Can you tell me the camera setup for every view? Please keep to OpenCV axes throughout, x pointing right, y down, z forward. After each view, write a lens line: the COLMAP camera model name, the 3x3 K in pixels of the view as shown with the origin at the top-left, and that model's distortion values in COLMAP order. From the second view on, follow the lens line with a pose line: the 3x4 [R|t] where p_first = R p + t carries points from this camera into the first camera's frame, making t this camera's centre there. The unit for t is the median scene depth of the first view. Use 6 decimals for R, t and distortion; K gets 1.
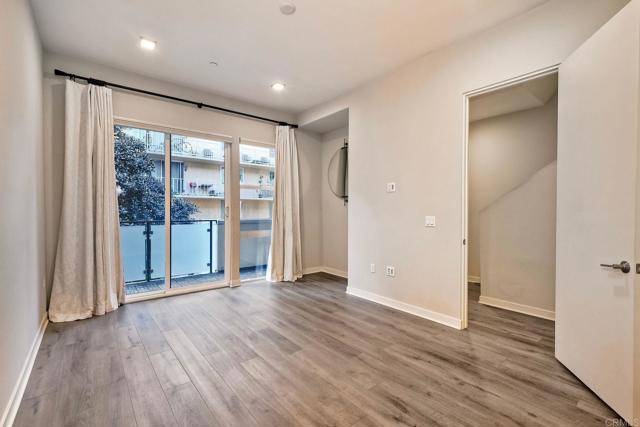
lens RADIAL K [[284.7, 0, 323.0], [0, 284.7, 215.1], [0, 0, 1]] dist [0.007937, -0.001839]
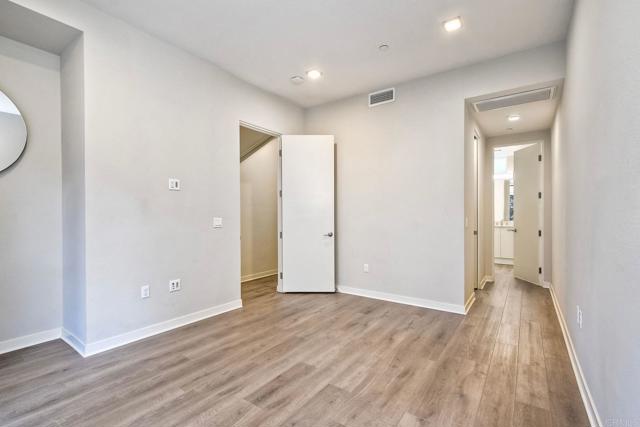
lens RADIAL K [[284.7, 0, 316.6], [0, 284.7, 213.8], [0, 0, 1]] dist [0.007937, -0.001839]
pose [[-0.233849, -0.004214, 0.972264, -0.866238], [0.011753, 0.999905, 0.007161, -0.016441], [-0.972202, 0.013102, -0.233778, 1.022024]]
